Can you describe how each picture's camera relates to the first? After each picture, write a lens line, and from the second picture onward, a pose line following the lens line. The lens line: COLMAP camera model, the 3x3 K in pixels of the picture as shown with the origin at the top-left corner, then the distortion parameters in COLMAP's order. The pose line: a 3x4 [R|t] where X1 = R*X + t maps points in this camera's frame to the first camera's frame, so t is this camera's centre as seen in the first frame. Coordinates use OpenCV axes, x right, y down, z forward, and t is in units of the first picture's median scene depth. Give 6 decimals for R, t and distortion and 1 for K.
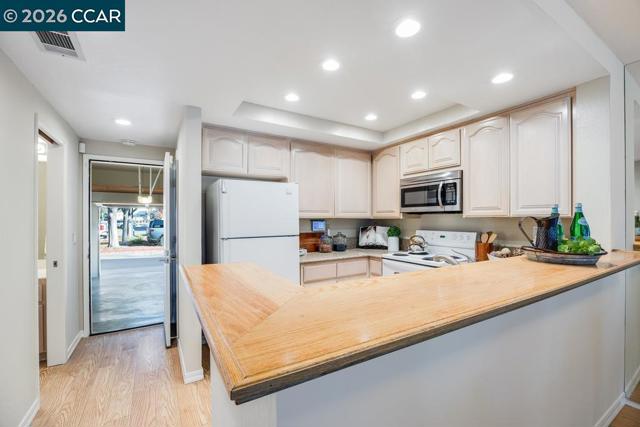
lens RADIAL K [[276.4, 0, 319.3], [0, 276.4, 214.2], [0, 0, 1]] dist [-0.009392, 0.000045]
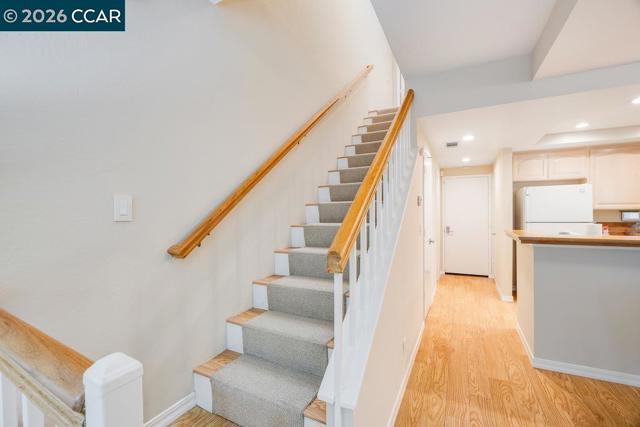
lens RADIAL K [[276.4, 0, 319.3], [0, 276.4, 214.2], [0, 0, 1]] dist [-0.009392, 0.000045]
pose [[0.531731, 0.008257, -0.846873, 0.350540], [0.016292, 0.999668, 0.019976, -0.010984], [0.846756, -0.024419, 0.531420, -0.849762]]
